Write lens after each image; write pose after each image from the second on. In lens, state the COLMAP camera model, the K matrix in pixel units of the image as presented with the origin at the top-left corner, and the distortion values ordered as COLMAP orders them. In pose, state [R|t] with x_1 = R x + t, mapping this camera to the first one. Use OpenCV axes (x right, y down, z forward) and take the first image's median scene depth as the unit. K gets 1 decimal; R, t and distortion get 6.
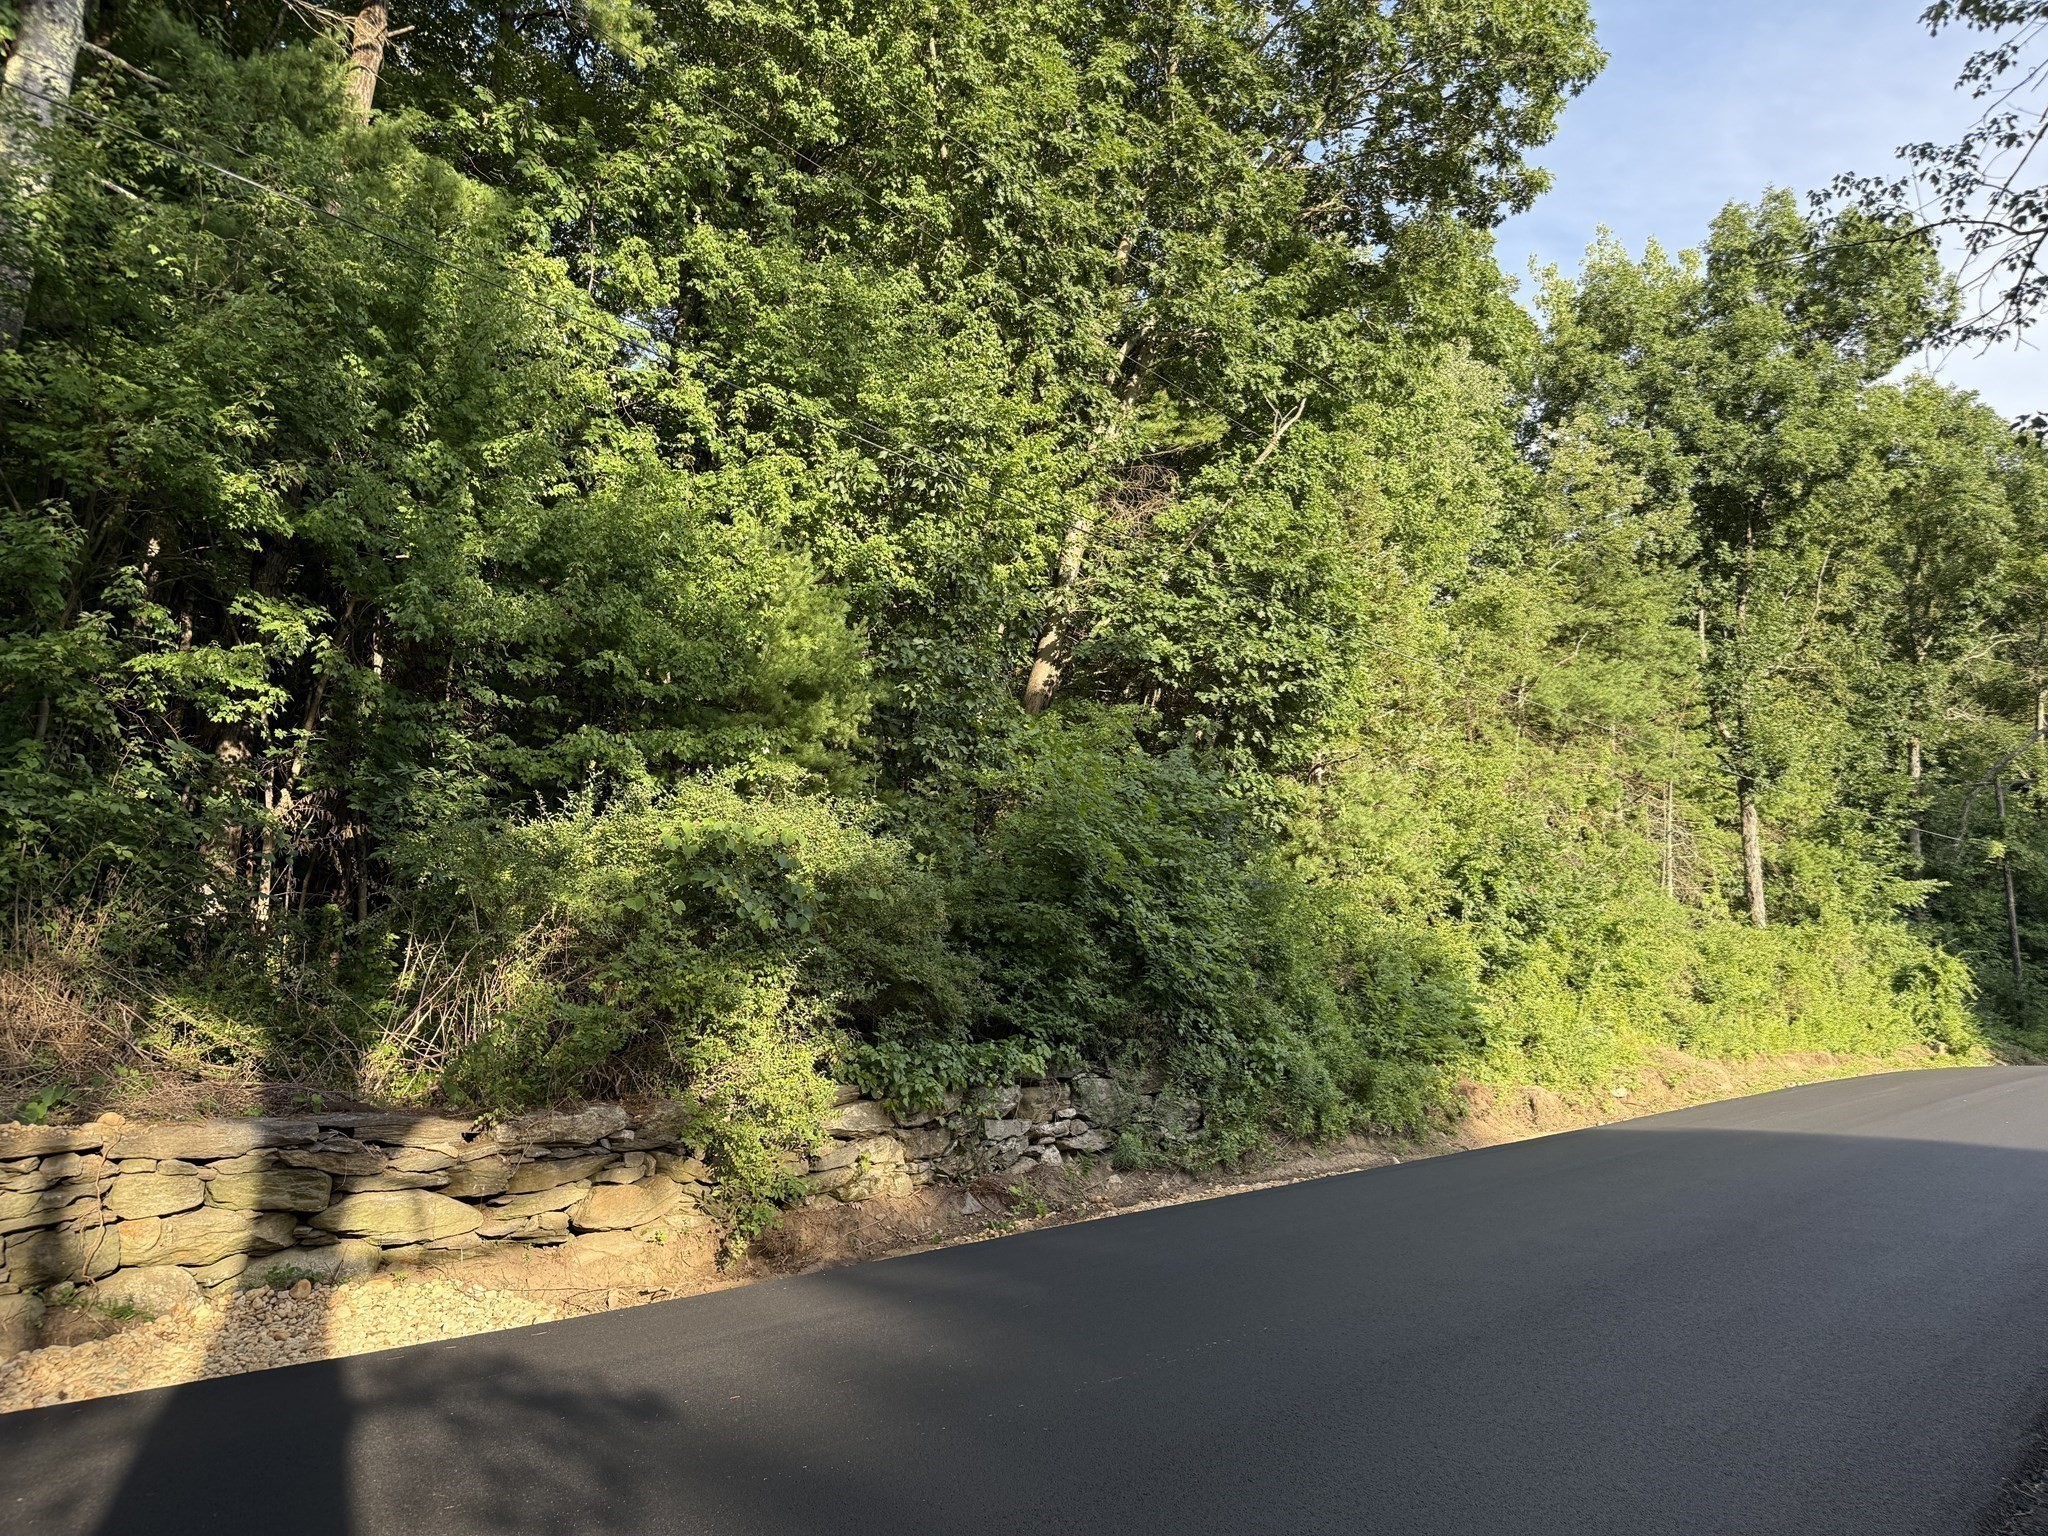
lens RADIAL K [[1449.5, 0, 1002.2], [0, 1449.5, 768.3], [0, 0, 1]] dist [0.052626, -0.060448]
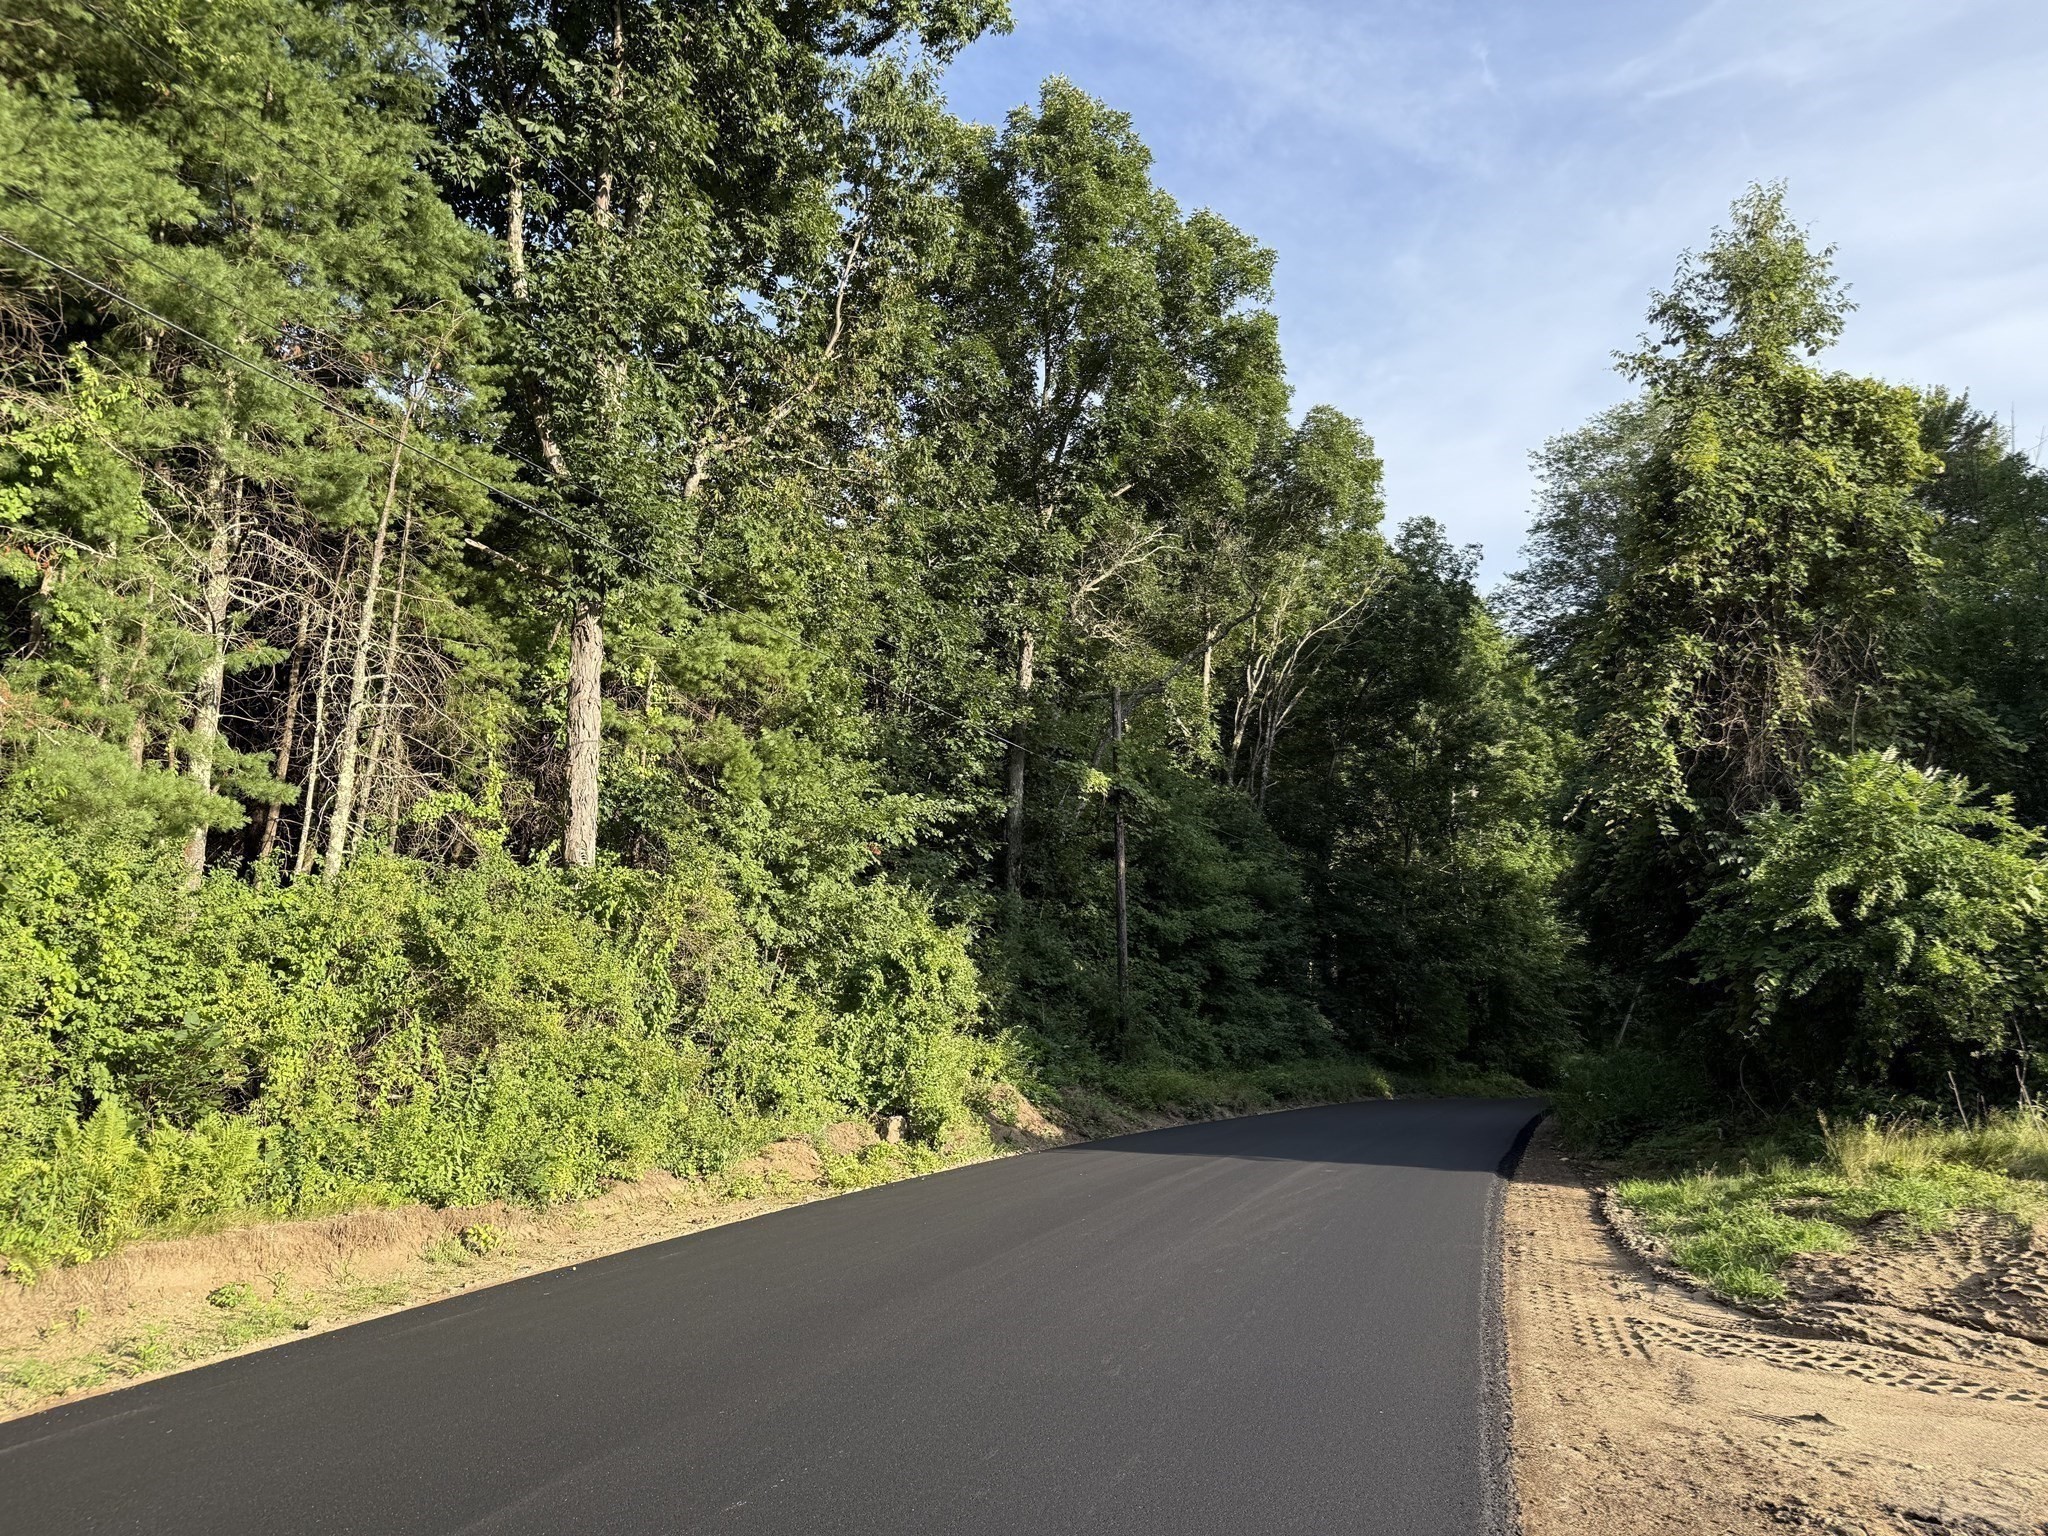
lens RADIAL K [[1449.5, 0, 1023.0], [0, 1449.5, 770.5], [0, 0, 1]] dist [0.052626, -0.060448]
pose [[0.895787, 0.066924, 0.439417, 0.442944], [-0.063914, 0.997720, -0.021660, 0.078209], [-0.439865, -0.008682, 0.898022, 0.532136]]
